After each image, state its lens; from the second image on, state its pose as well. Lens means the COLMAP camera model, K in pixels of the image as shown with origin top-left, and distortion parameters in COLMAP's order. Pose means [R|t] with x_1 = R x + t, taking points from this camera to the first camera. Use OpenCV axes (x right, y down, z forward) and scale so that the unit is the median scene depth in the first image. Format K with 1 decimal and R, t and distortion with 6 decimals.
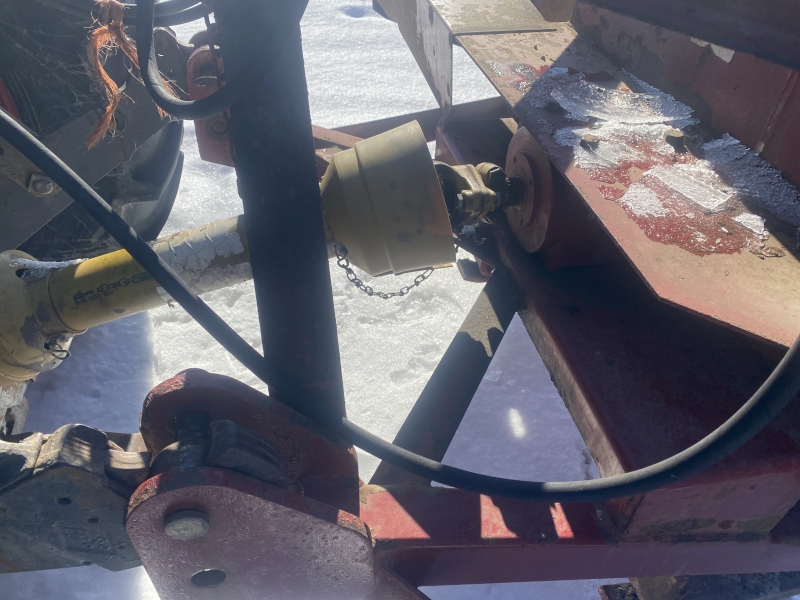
lens RADIAL K [[591.2, 0, 400.0], [0, 591.2, 305.0], [0, 0, 1]] dist [0.054537, -0.119997]
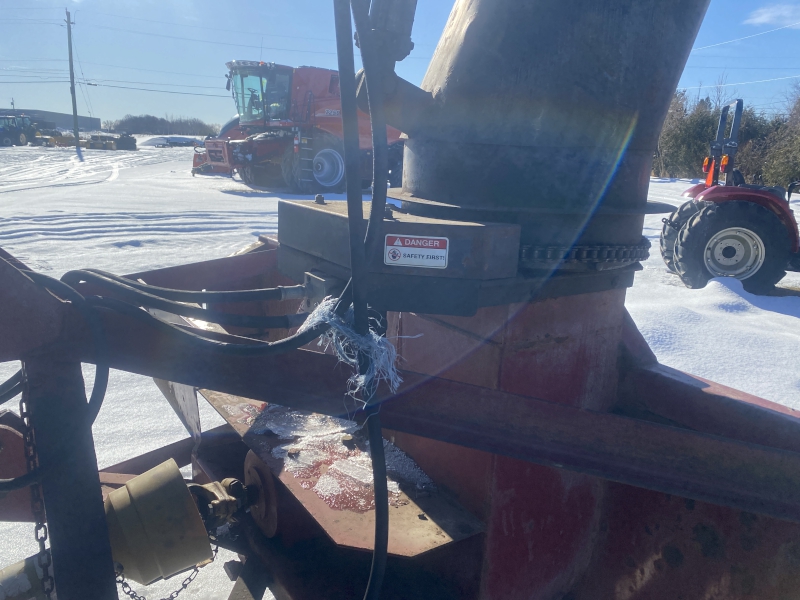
lens RADIAL K [[592.4, 0, 400.0], [0, 592.4, 300.0], [0, 0, 1]] dist [0.023111, -0.008749]
pose [[0.918525, -0.067715, 0.389520, -0.002997], [0.244281, 0.871867, -0.424470, 0.099183], [-0.310867, 0.485039, 0.817373, -0.526149]]
